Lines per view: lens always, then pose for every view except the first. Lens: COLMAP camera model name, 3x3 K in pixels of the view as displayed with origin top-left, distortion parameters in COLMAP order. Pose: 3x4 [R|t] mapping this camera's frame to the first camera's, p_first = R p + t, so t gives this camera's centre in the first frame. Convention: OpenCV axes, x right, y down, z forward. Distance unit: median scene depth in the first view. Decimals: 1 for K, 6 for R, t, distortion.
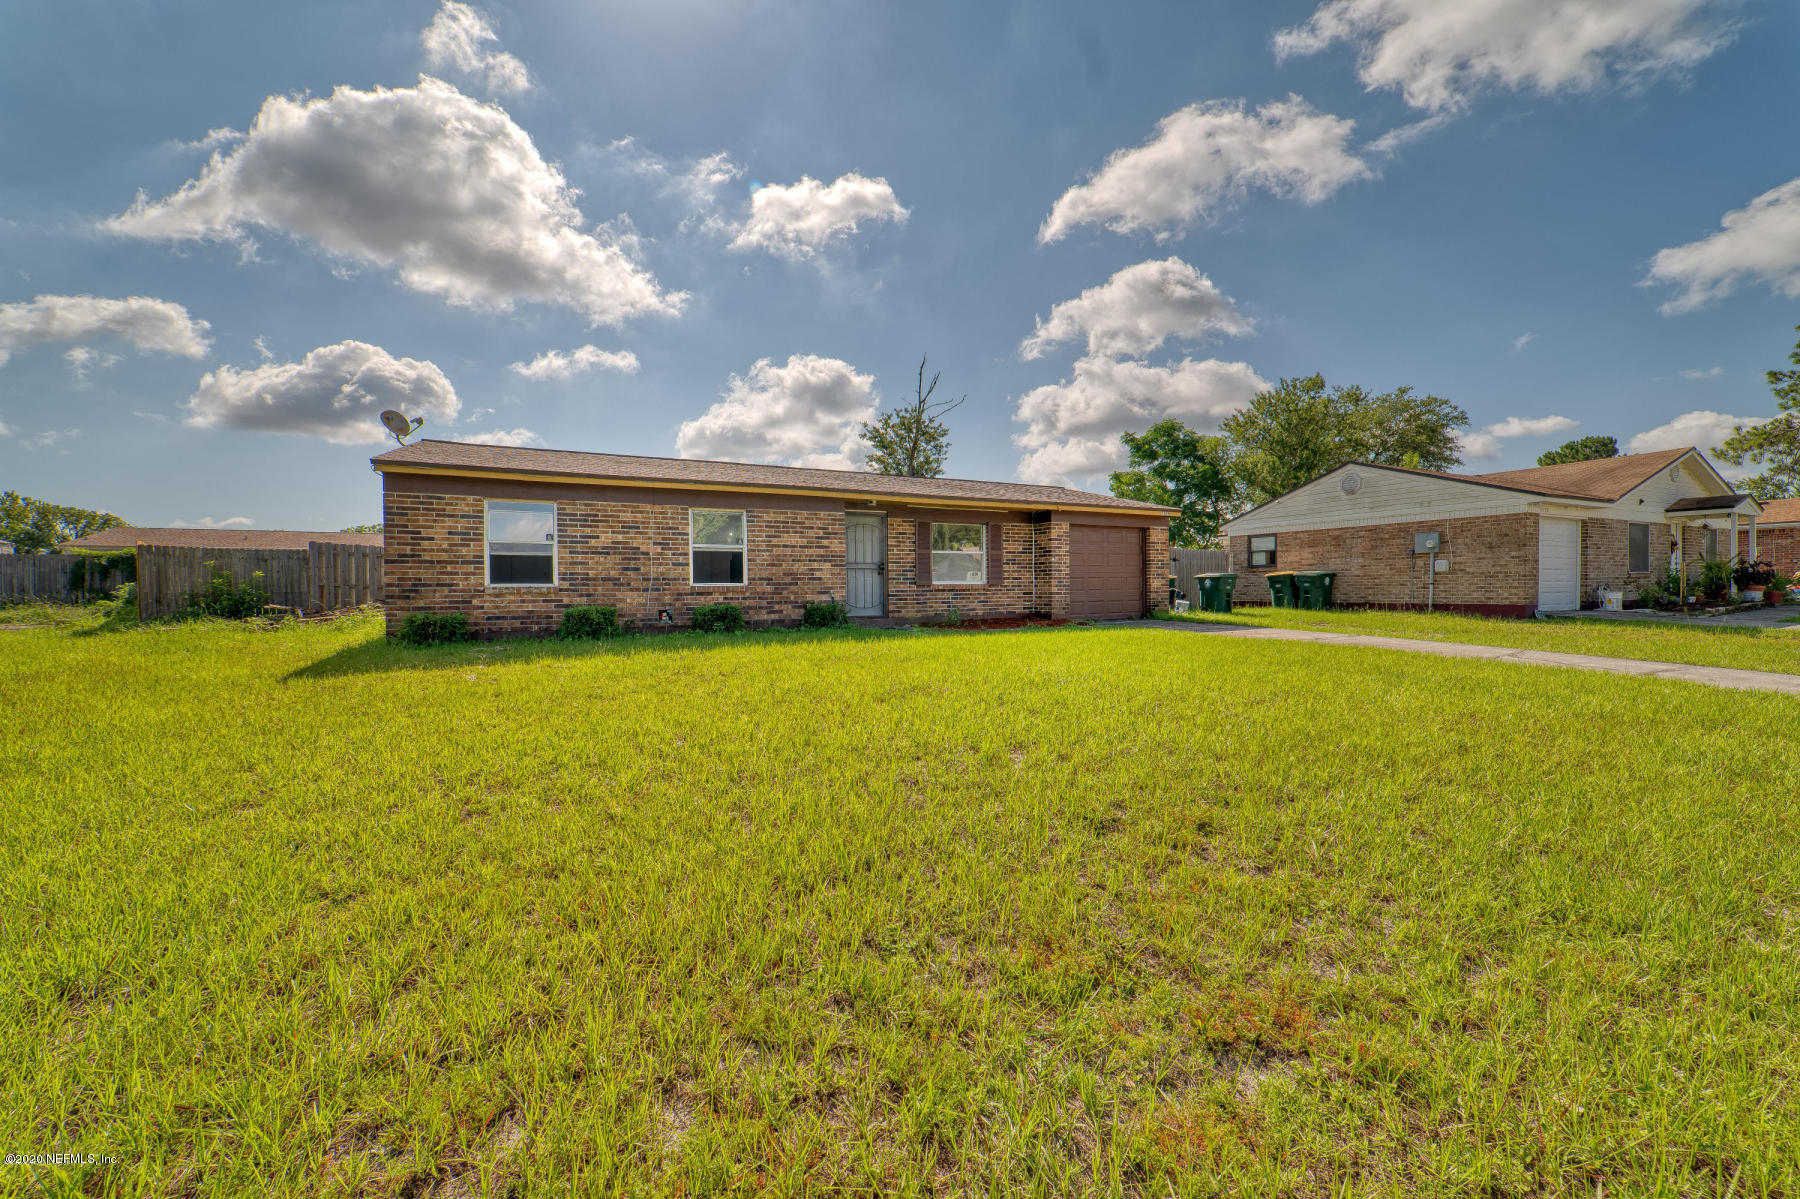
lens RADIAL K [[695.5, 0, 906.0], [0, 695.5, 595.4], [0, 0, 1]] dist [-0.010776, 0.006550]
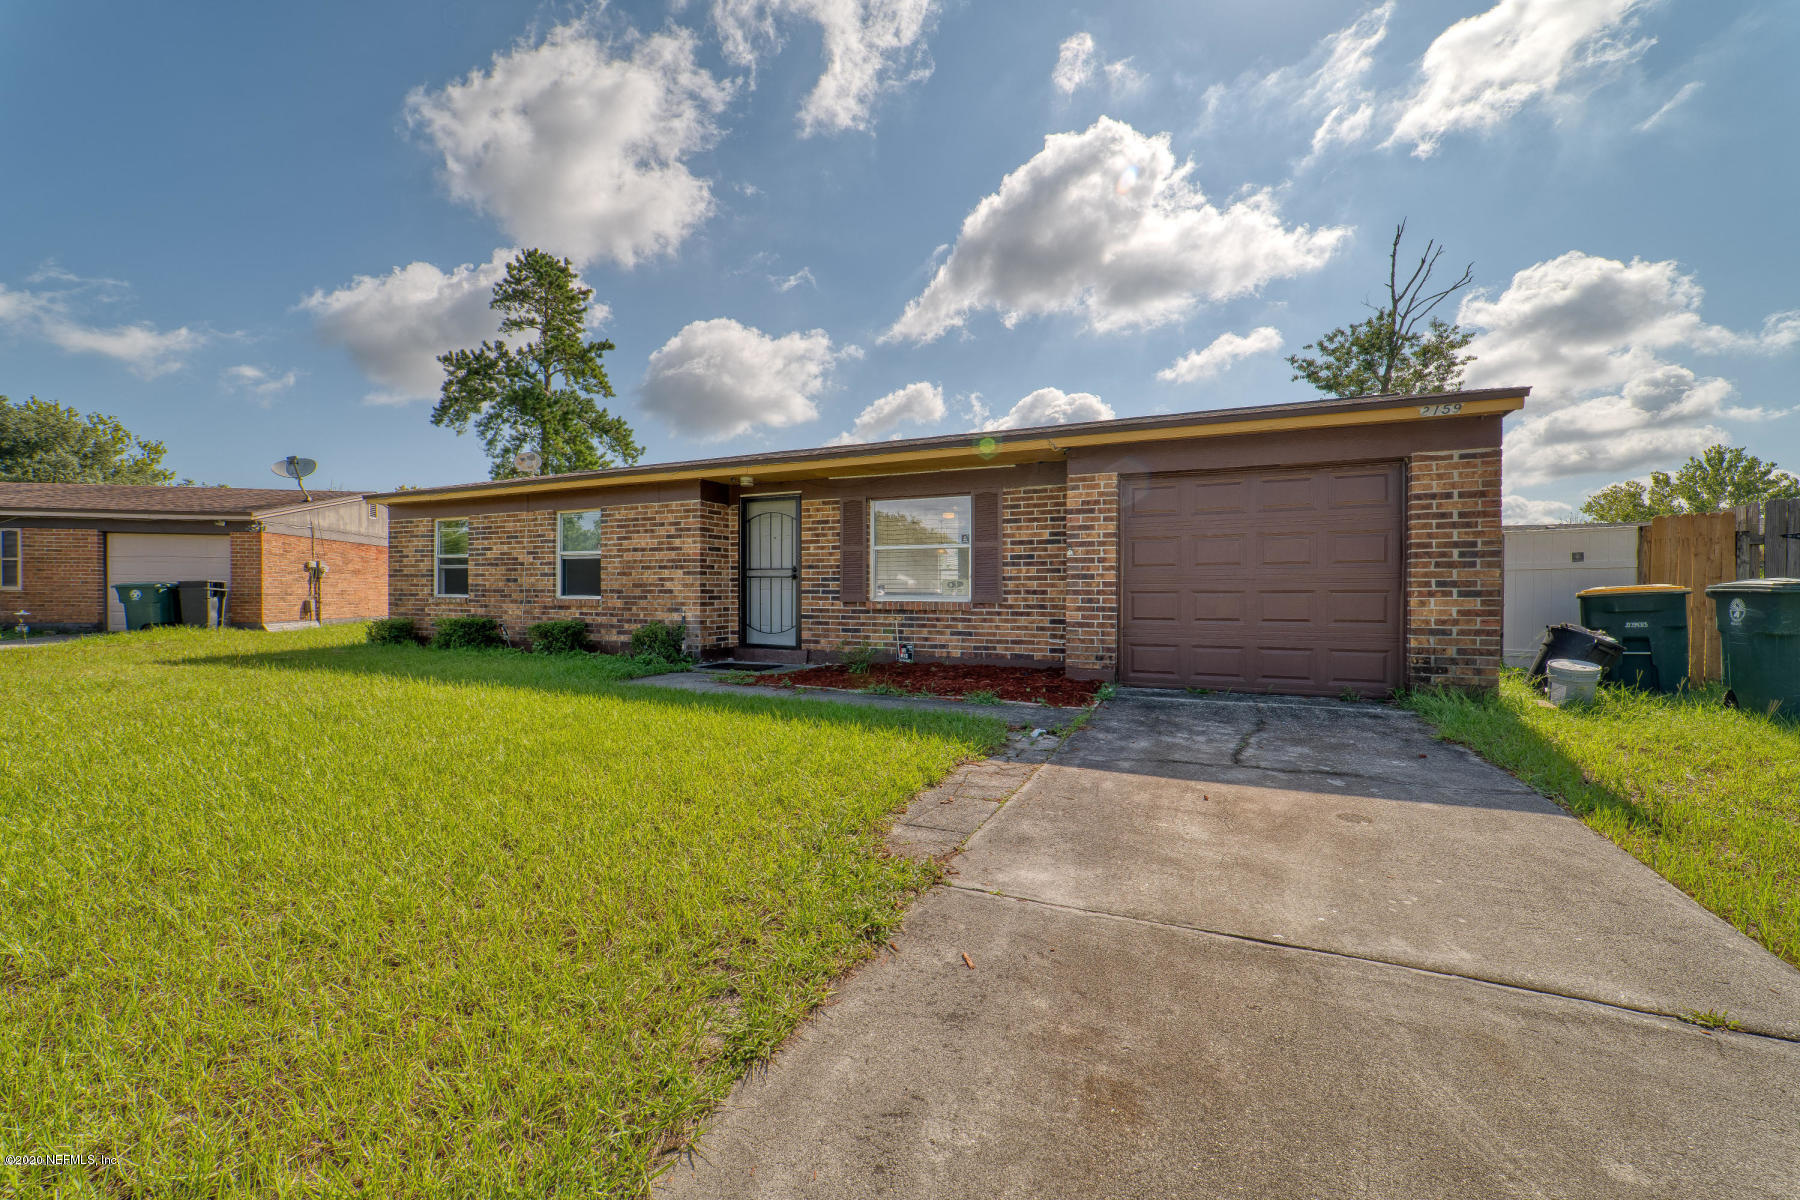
lens RADIAL K [[695.5, 0, 906.0], [0, 695.5, 595.9], [0, 0, 1]] dist [-0.010776, 0.006550]
pose [[0.615916, 0.013892, -0.787690, 0.621895], [-0.019089, 0.999814, 0.002707, -0.025706], [0.787581, 0.013369, 0.616066, 0.737976]]
